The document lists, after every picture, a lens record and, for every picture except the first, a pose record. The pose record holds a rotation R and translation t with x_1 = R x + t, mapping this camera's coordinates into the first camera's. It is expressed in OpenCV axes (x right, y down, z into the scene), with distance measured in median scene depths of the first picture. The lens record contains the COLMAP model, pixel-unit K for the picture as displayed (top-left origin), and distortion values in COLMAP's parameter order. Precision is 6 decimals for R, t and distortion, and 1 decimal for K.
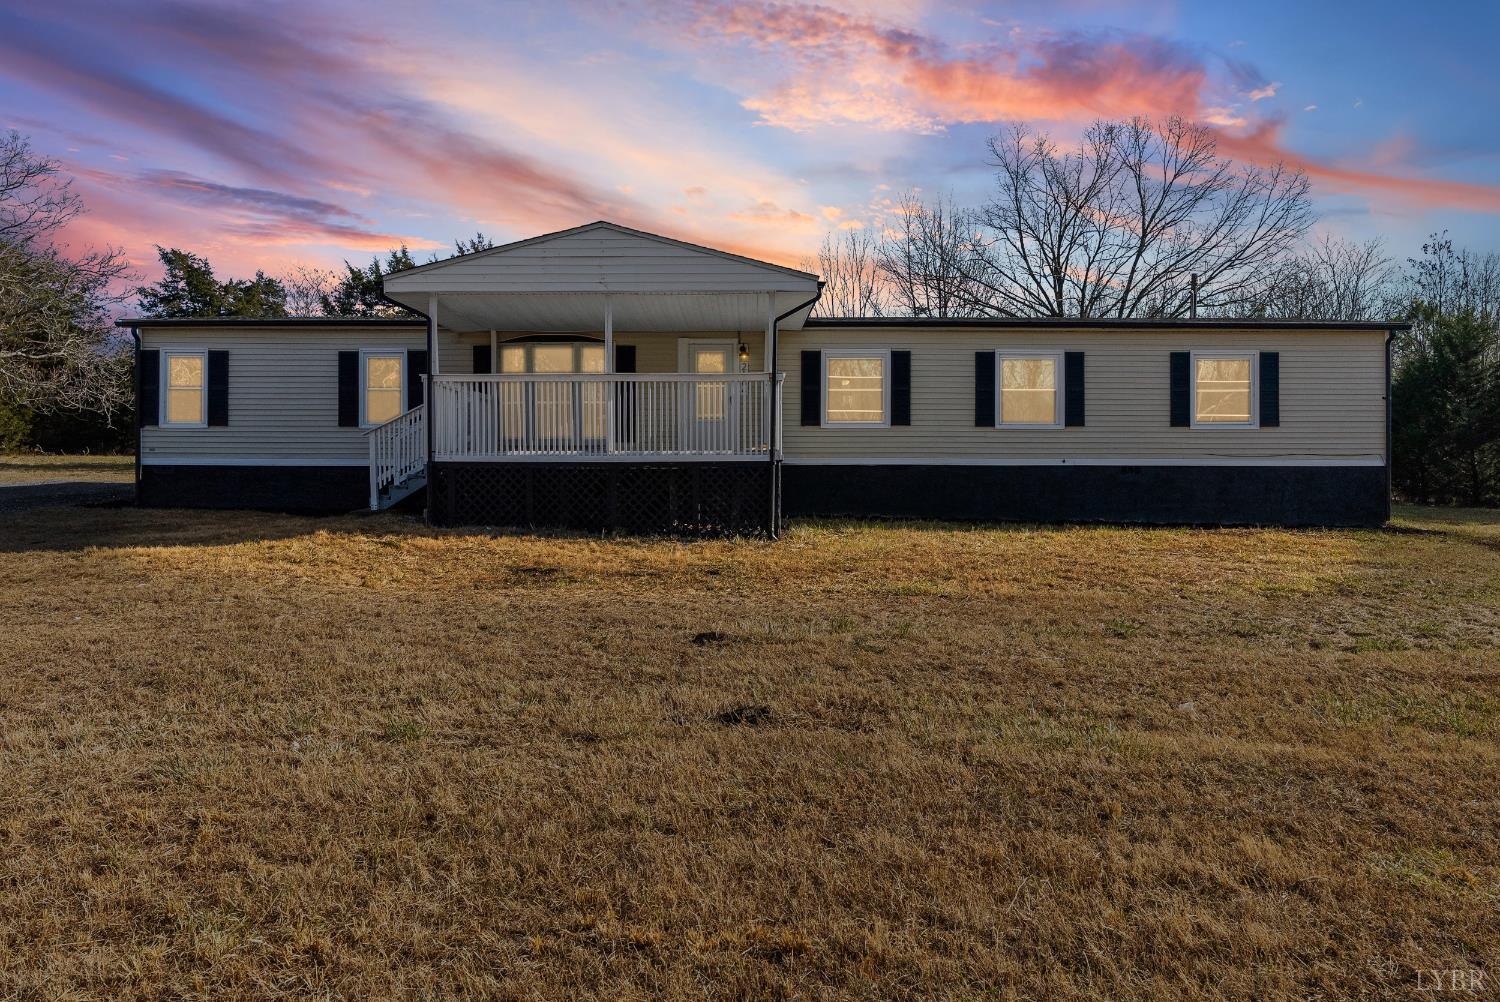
lens RADIAL K [[984.9, 0, 750.0], [0, 984.9, 501.0], [0, 0, 1]] dist [-0.003994, -0.000992]
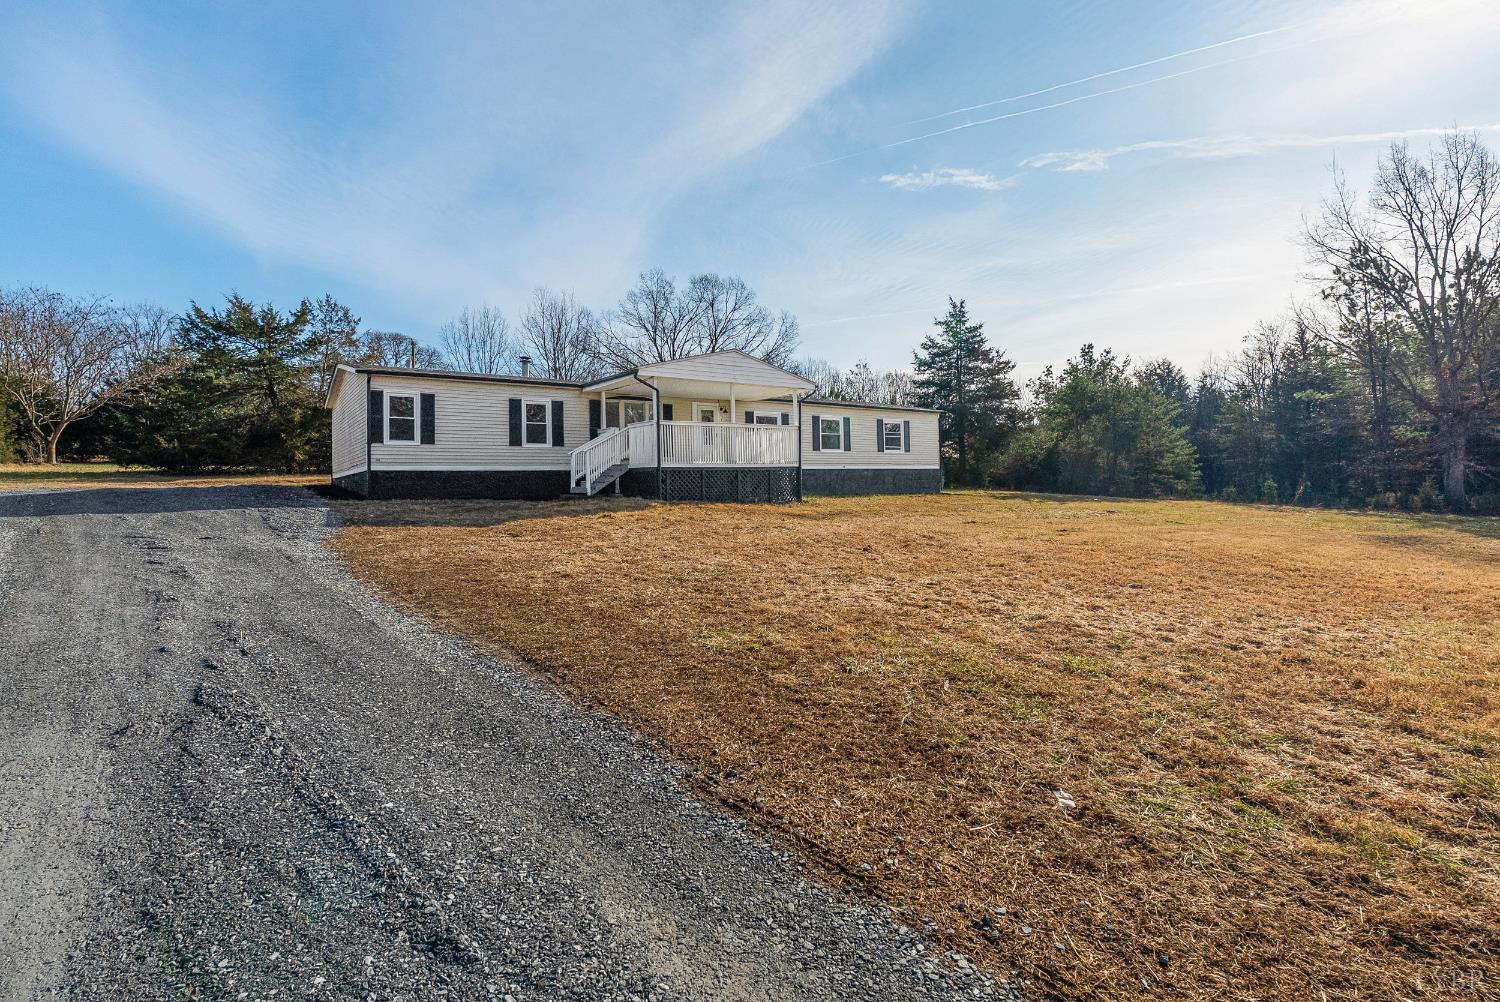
lens RADIAL K [[670.3, 0, 750.0], [0, 670.3, 501.0], [0, 0, 1]] dist [-0.001030, -0.000217]
pose [[0.824153, -0.029524, 0.565597, -0.499552], [0.025852, 0.999561, 0.014506, 0.005164], [-0.565776, 0.002666, 0.824554, -0.076742]]
